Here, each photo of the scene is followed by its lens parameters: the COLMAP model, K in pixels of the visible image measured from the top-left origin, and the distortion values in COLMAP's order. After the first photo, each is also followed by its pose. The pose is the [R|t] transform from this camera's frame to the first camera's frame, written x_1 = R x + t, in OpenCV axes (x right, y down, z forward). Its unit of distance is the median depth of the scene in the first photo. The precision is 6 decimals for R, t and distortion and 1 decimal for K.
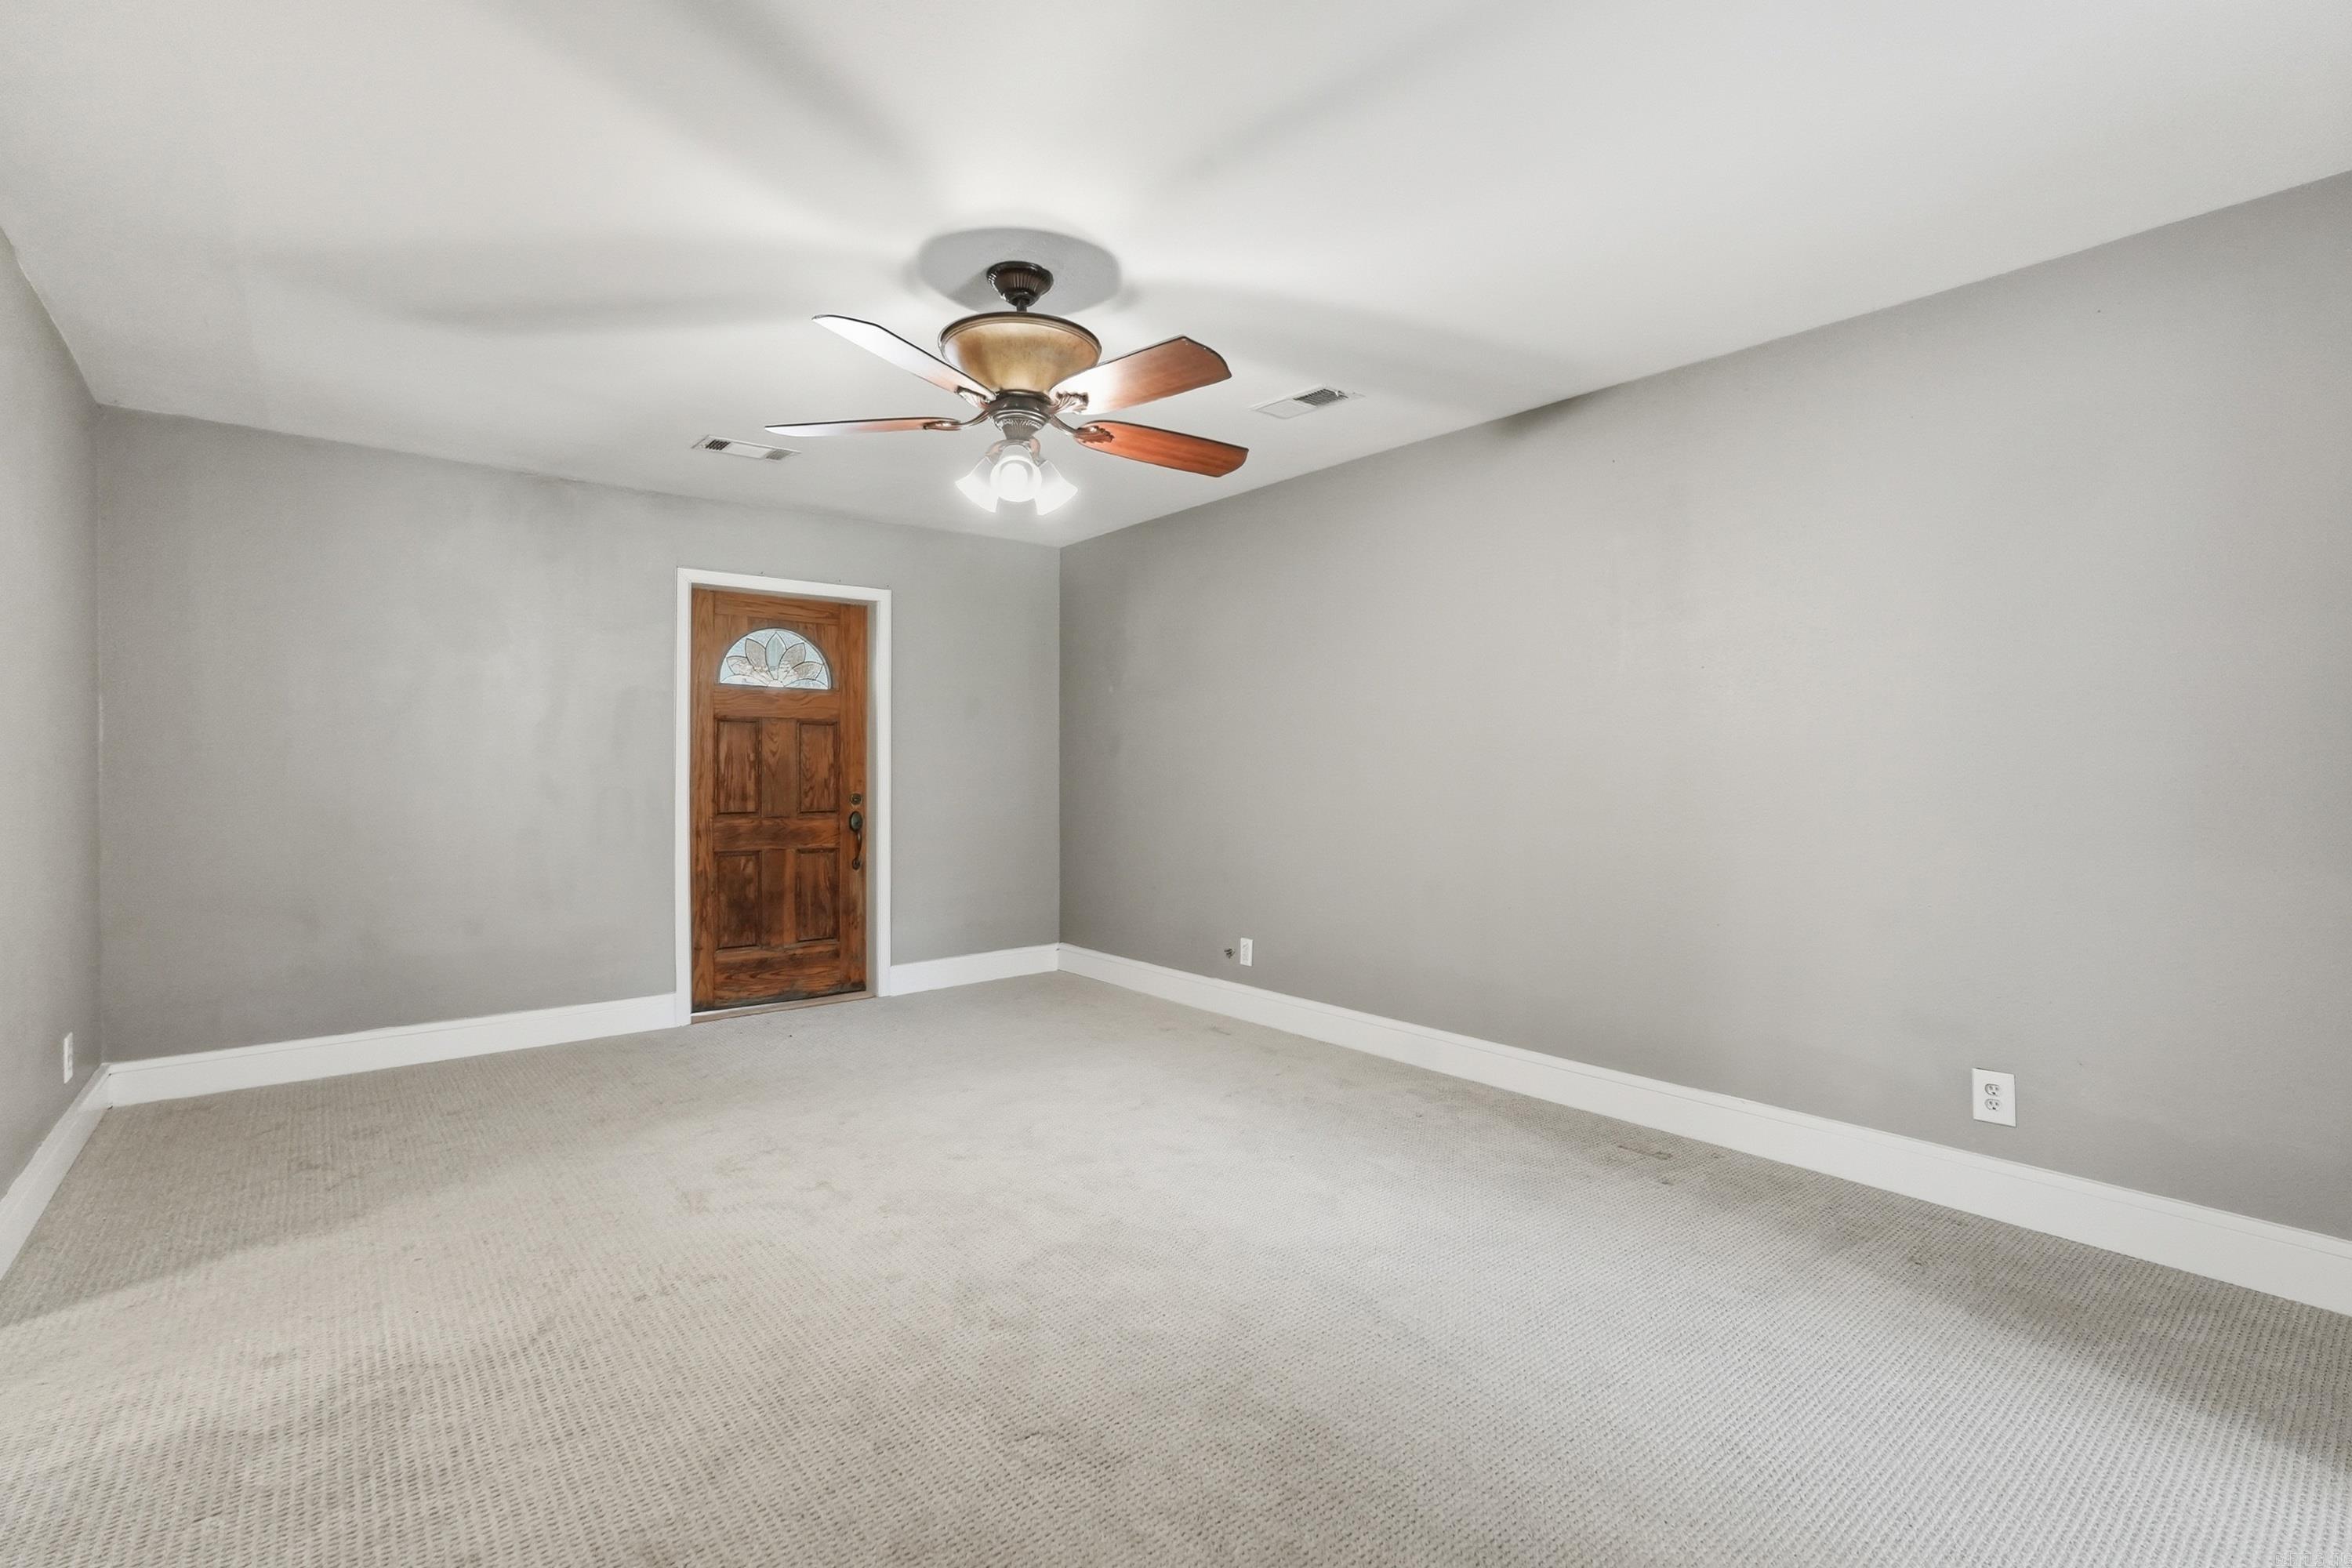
lens RADIAL K [[1071.9, 0, 1175.1], [0, 1071.9, 766.4], [0, 0, 1]] dist [-0.016546, 0.010130]
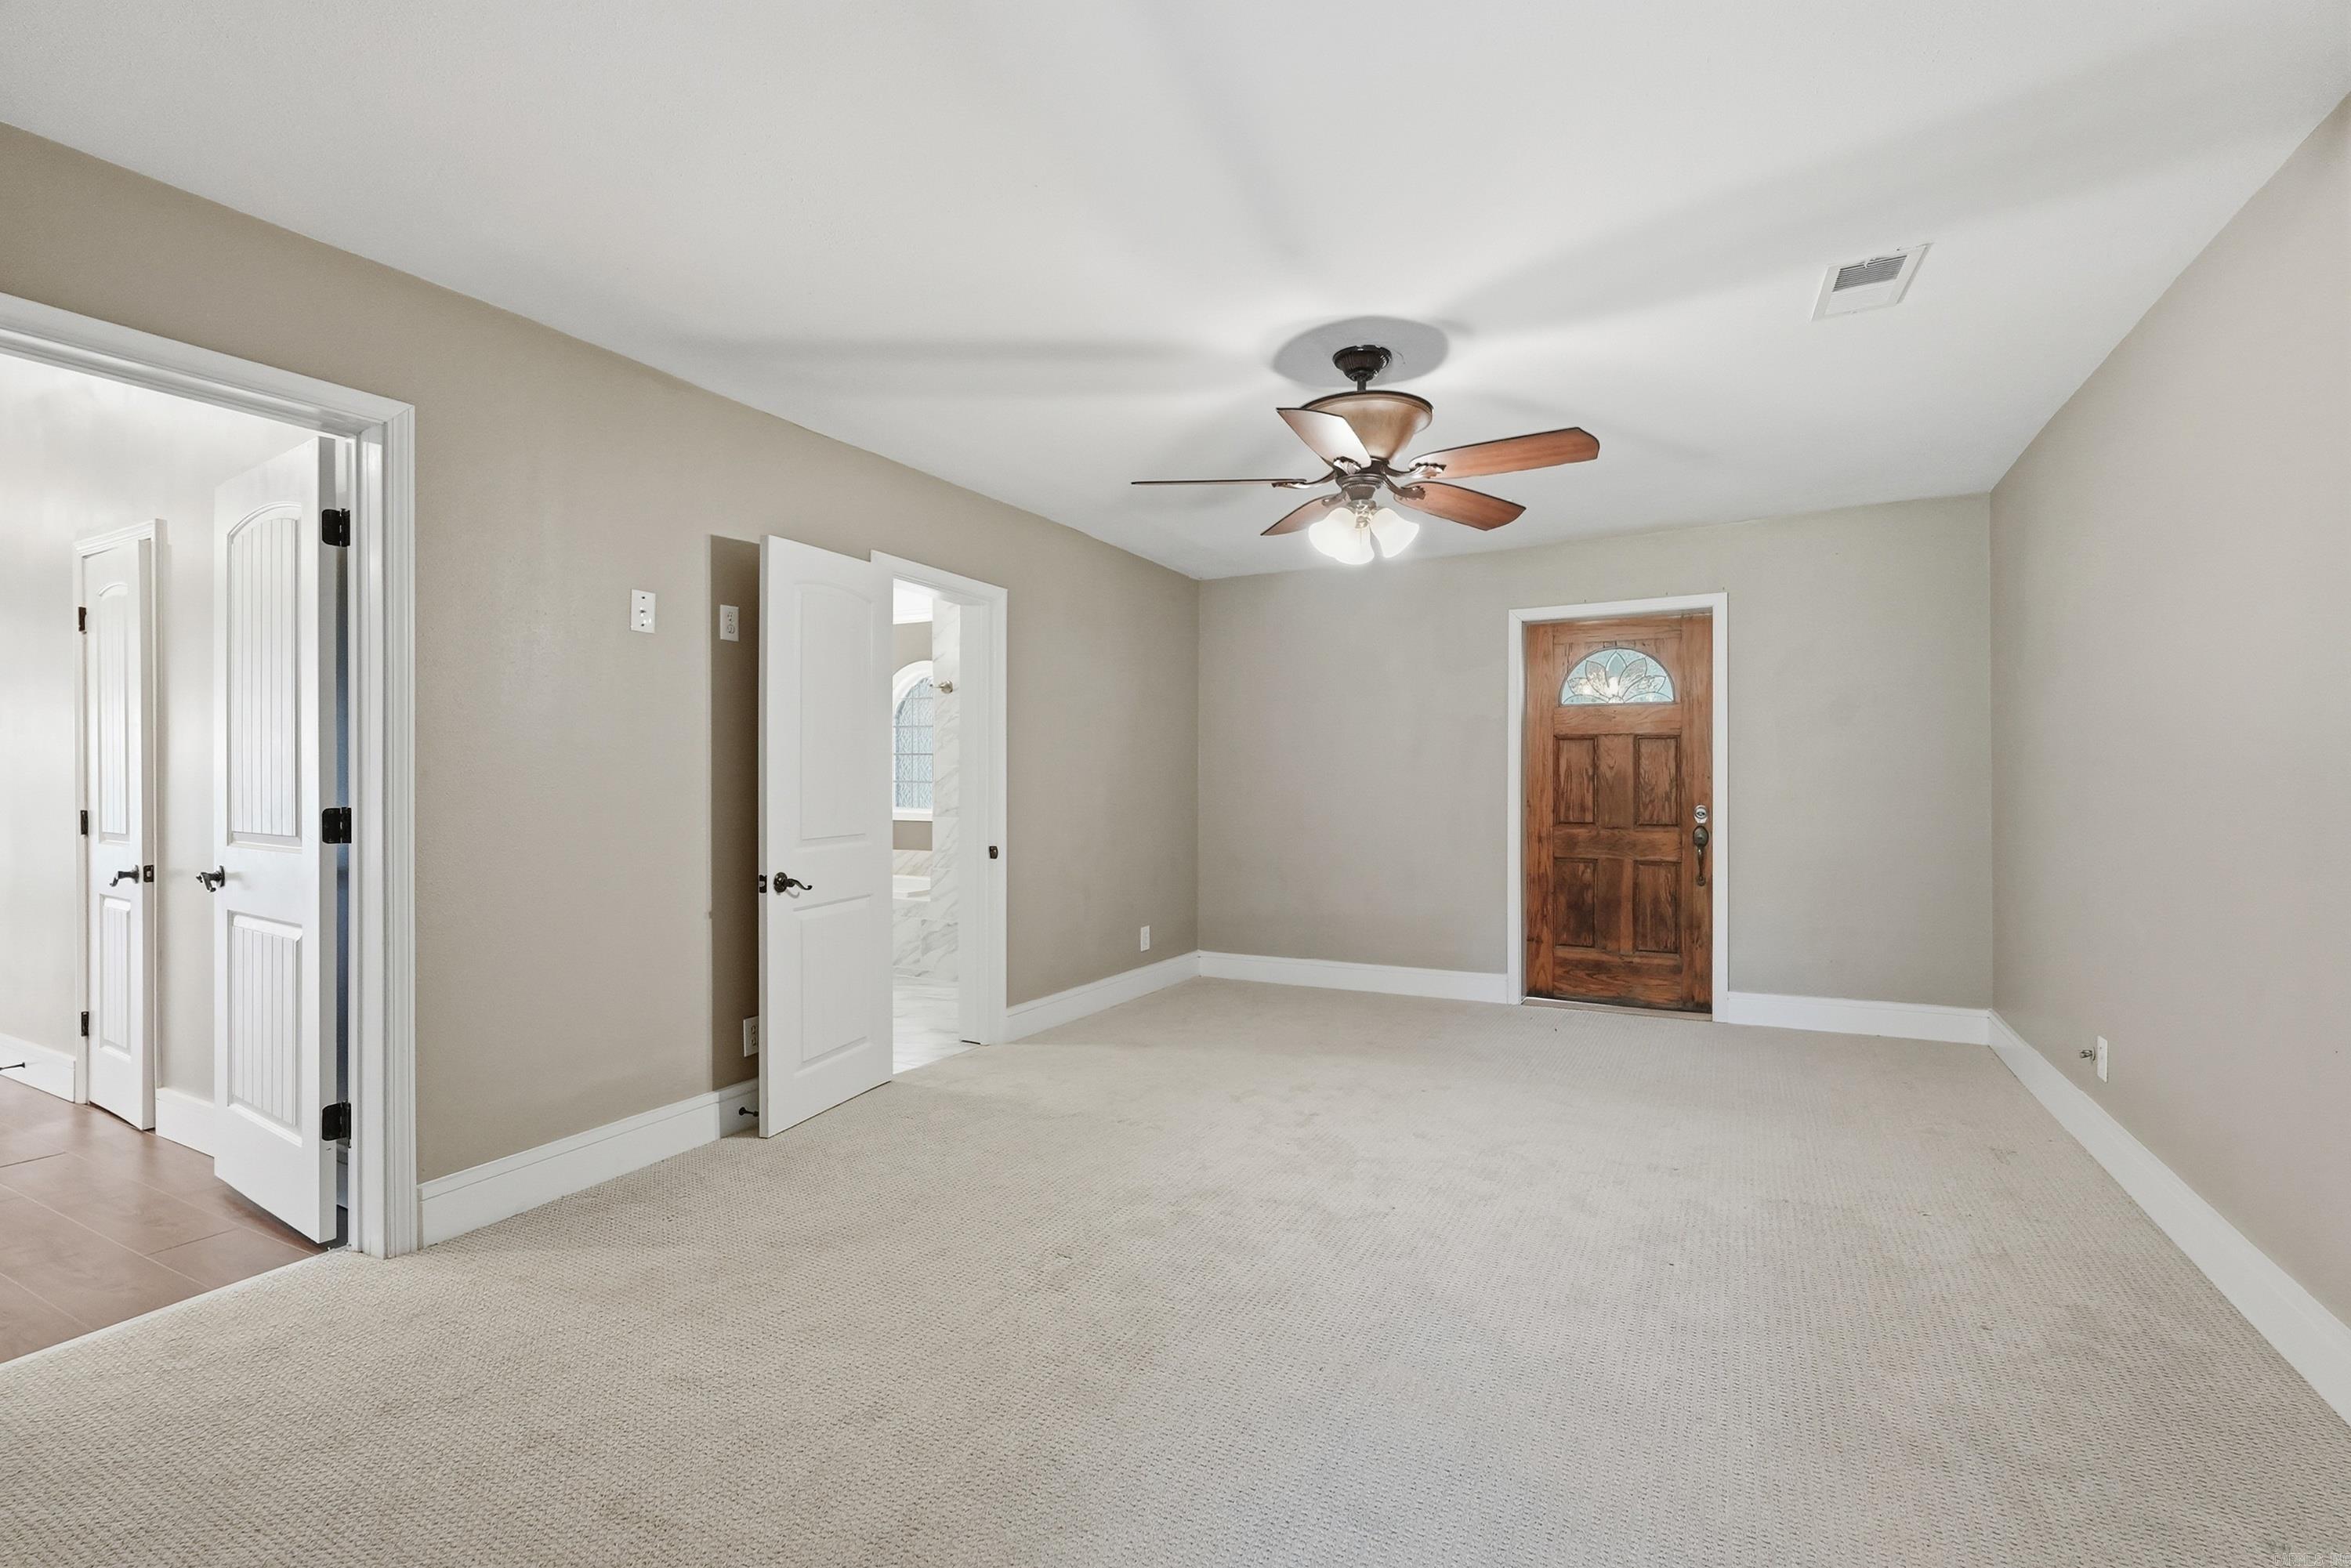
lens RADIAL K [[1071.4, 0, 1174.6], [0, 1071.4, 766.4], [0, 0, 1]] dist [-0.016546, 0.010130]
pose [[0.367660, -0.012656, -0.929874, 0.445425], [0.008638, 0.999911, -0.010194, -0.006225], [0.929920, -0.004284, 0.367736, 0.213417]]
